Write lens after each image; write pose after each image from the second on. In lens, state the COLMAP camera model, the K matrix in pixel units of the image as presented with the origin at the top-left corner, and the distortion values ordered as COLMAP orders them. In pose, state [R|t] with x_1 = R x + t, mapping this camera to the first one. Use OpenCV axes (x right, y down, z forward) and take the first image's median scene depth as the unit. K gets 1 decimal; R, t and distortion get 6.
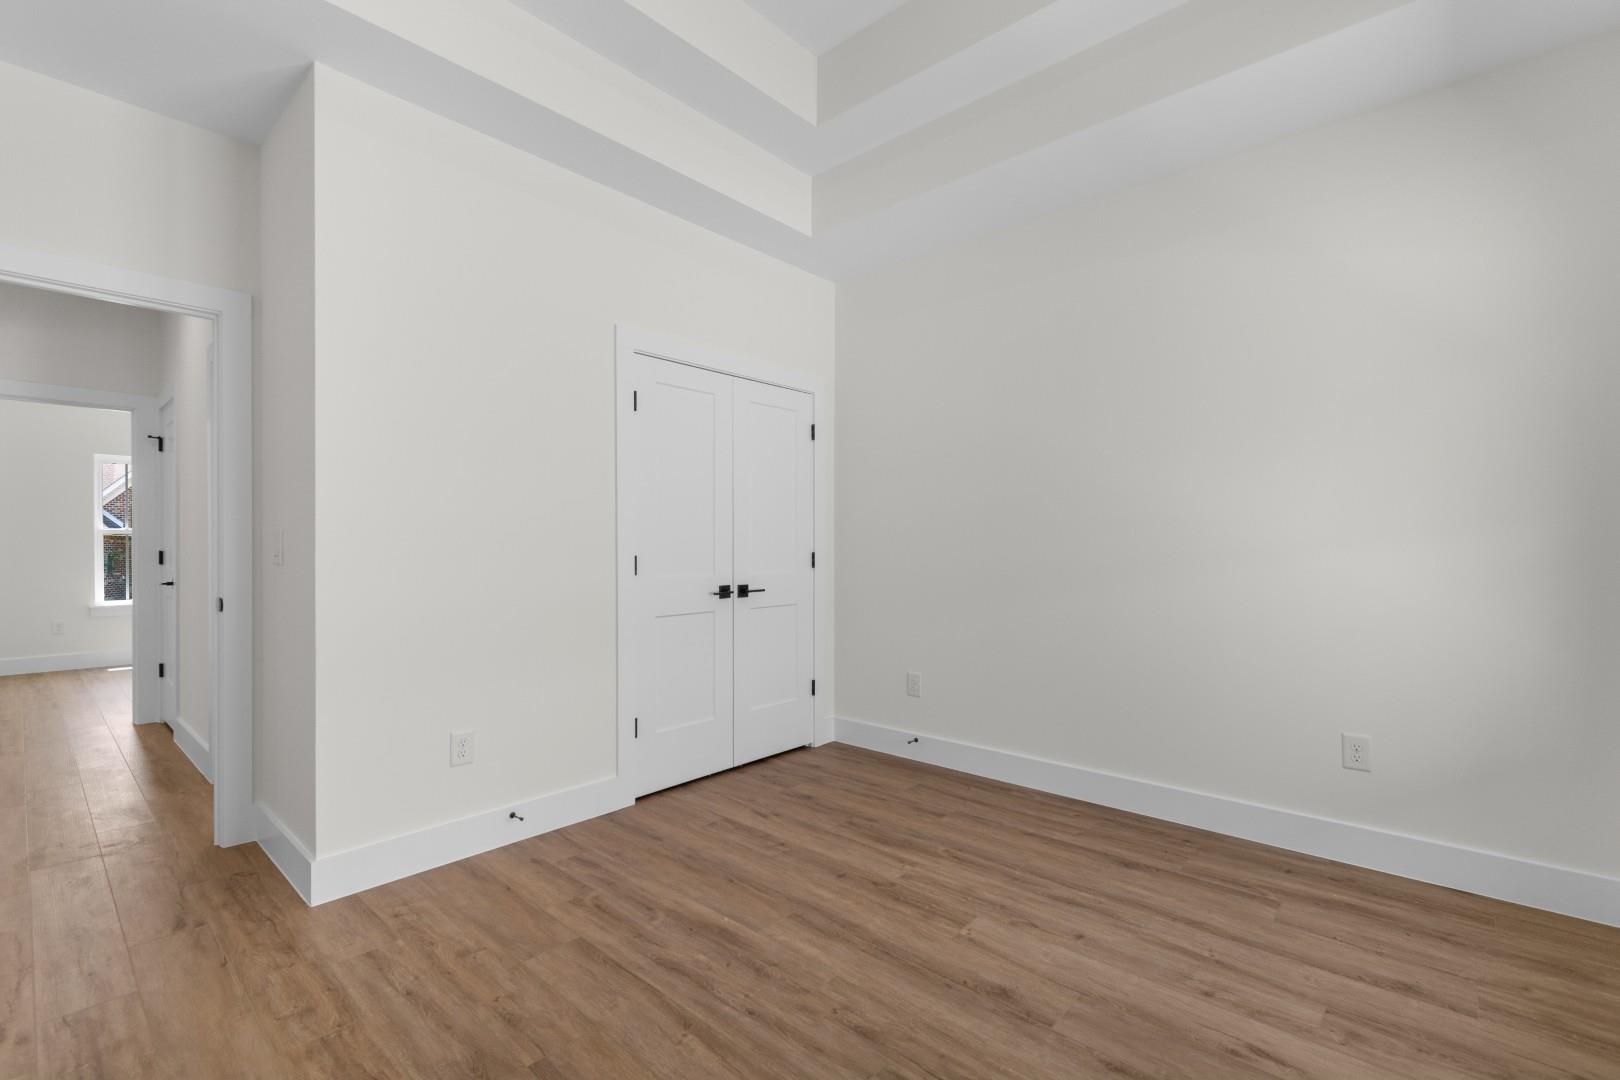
lens RADIAL K [[721.4, 0, 840.0], [0, 721.4, 540.9], [0, 0, 1]] dist [0.000103, -0.000558]
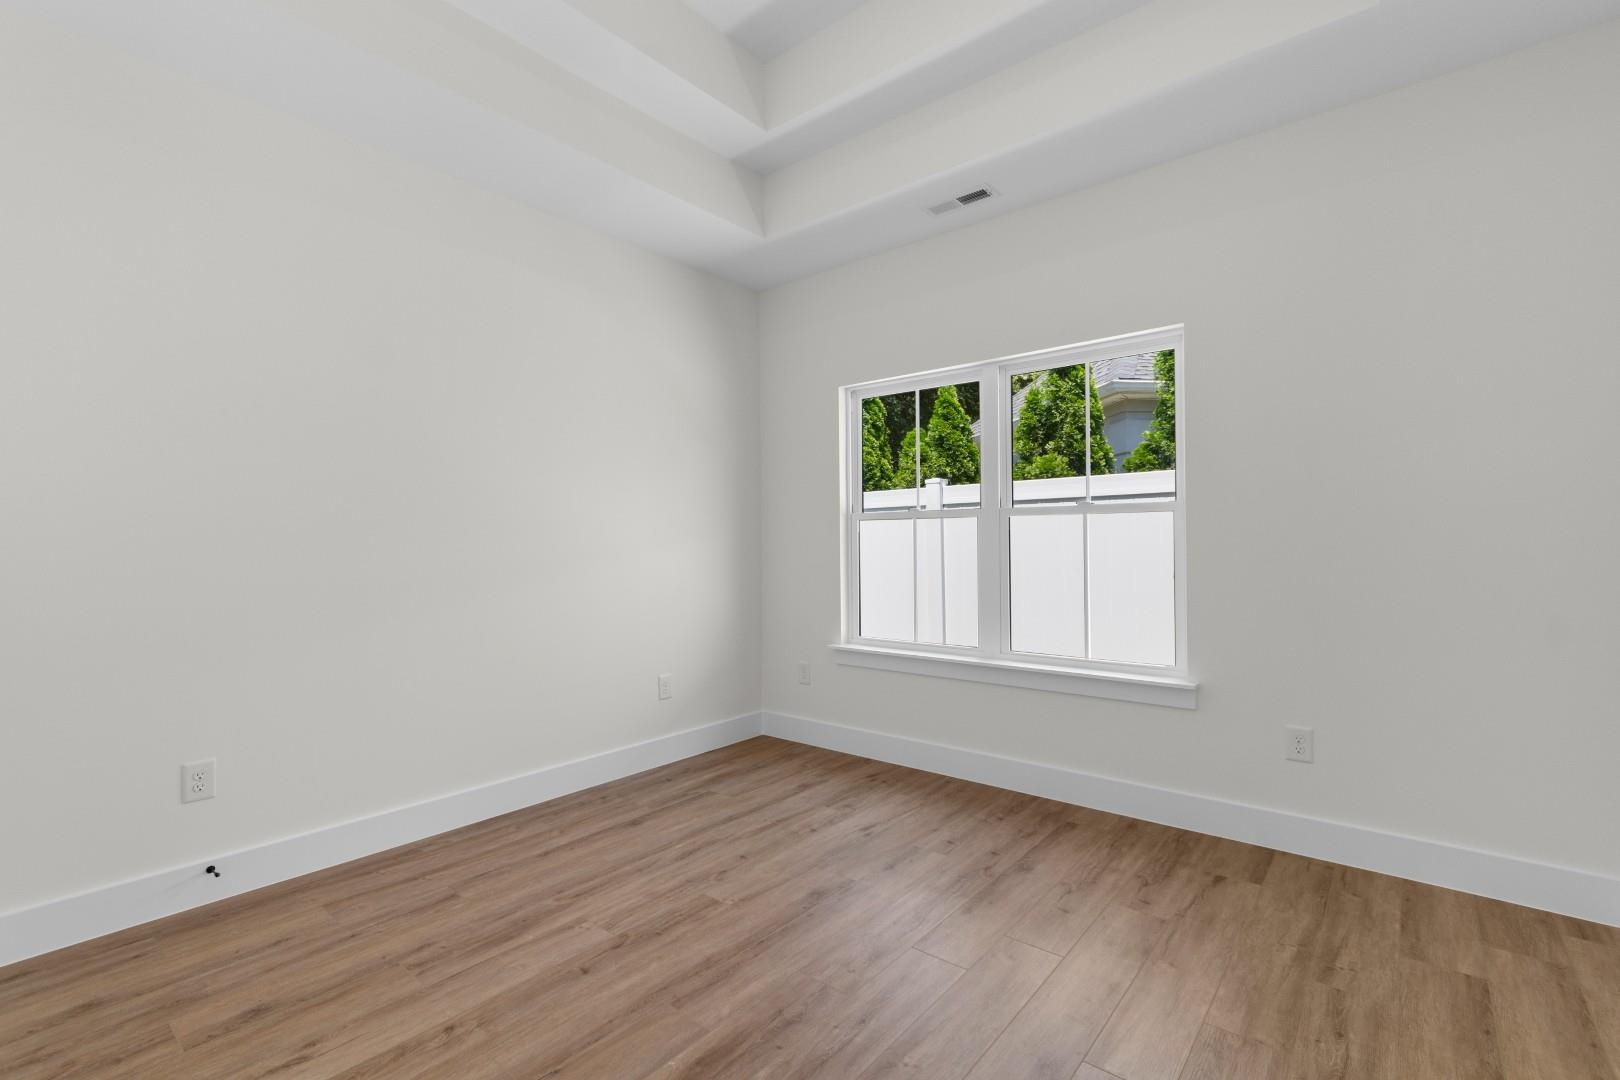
lens RADIAL K [[707.5, 0, 819.1], [0, 707.5, 543.9], [0, 0, 1]] dist [0.001594, -0.001076]
pose [[-0.020263, -0.001442, 0.999794, -0.744787], [0.004837, 0.999987, 0.001540, 0.005202], [-0.999783, 0.004867, -0.020255, 0.743342]]
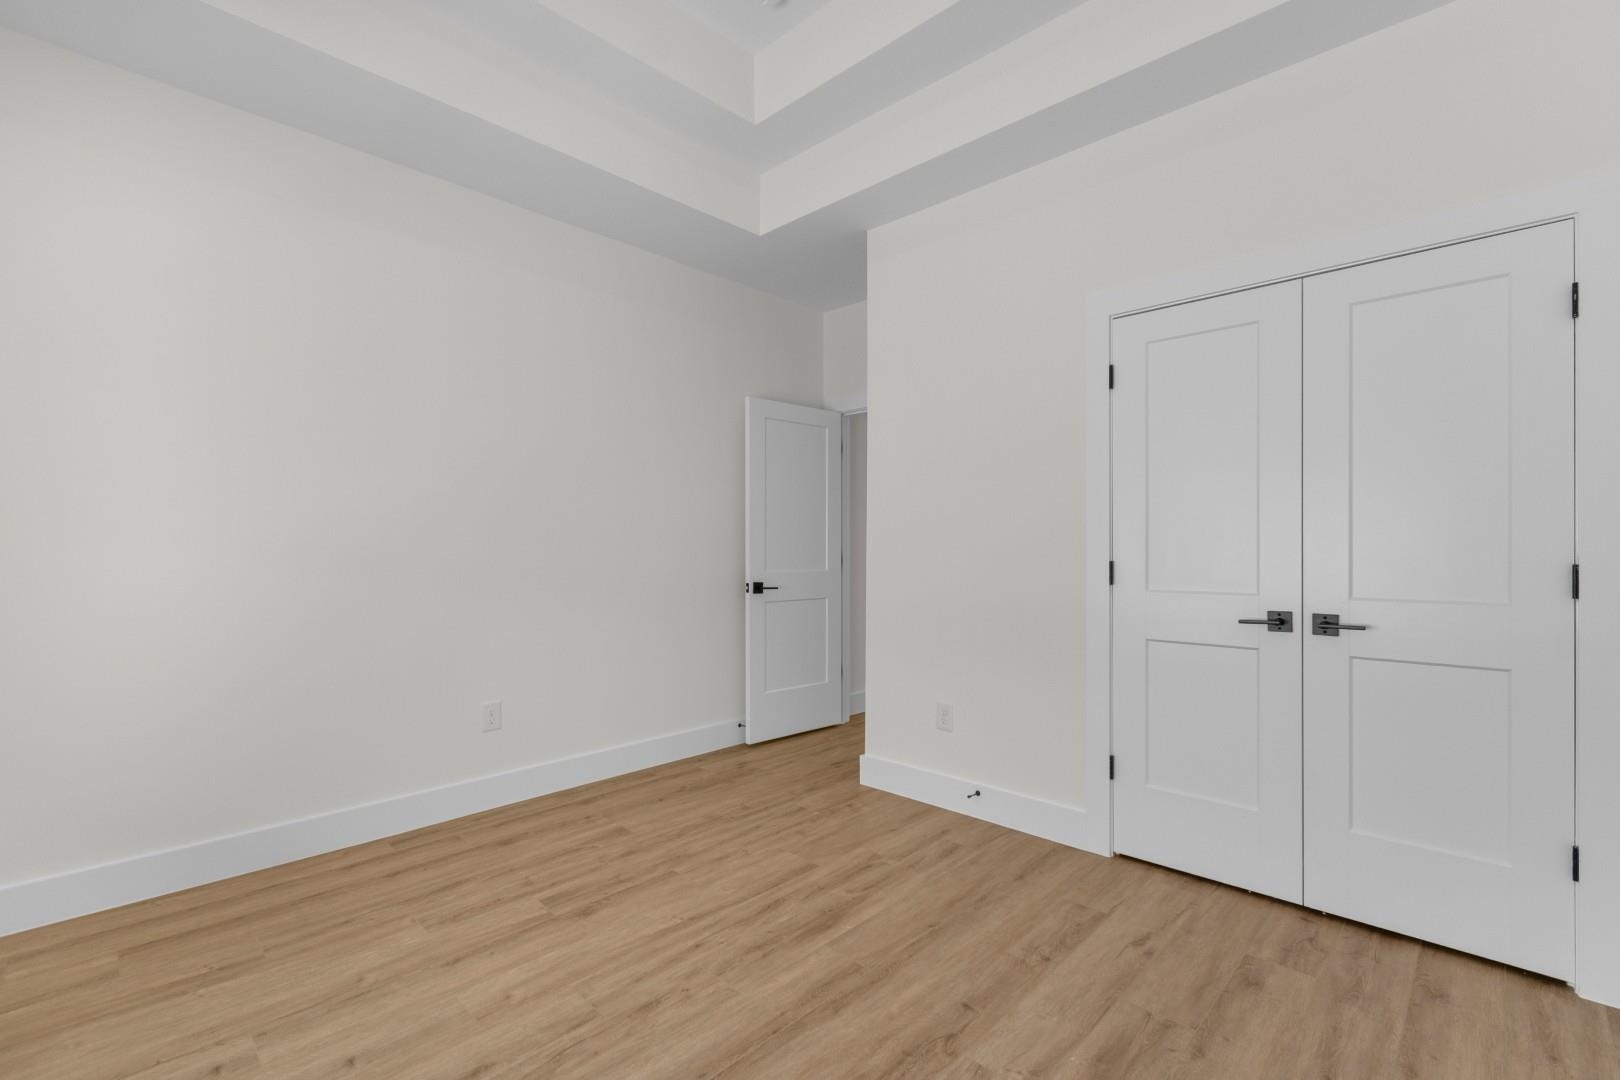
lens RADIAL K [[740.2, 0, 799.8], [0, 740.2, 550.1], [0, 0, 1]] dist [-0.000888, -0.000809]
pose [[-0.081482, 0.003631, -0.996668, 0.729146], [0.001994, 0.999992, 0.003481, 0.007130], [0.996673, -0.001704, -0.081488, 0.873434]]
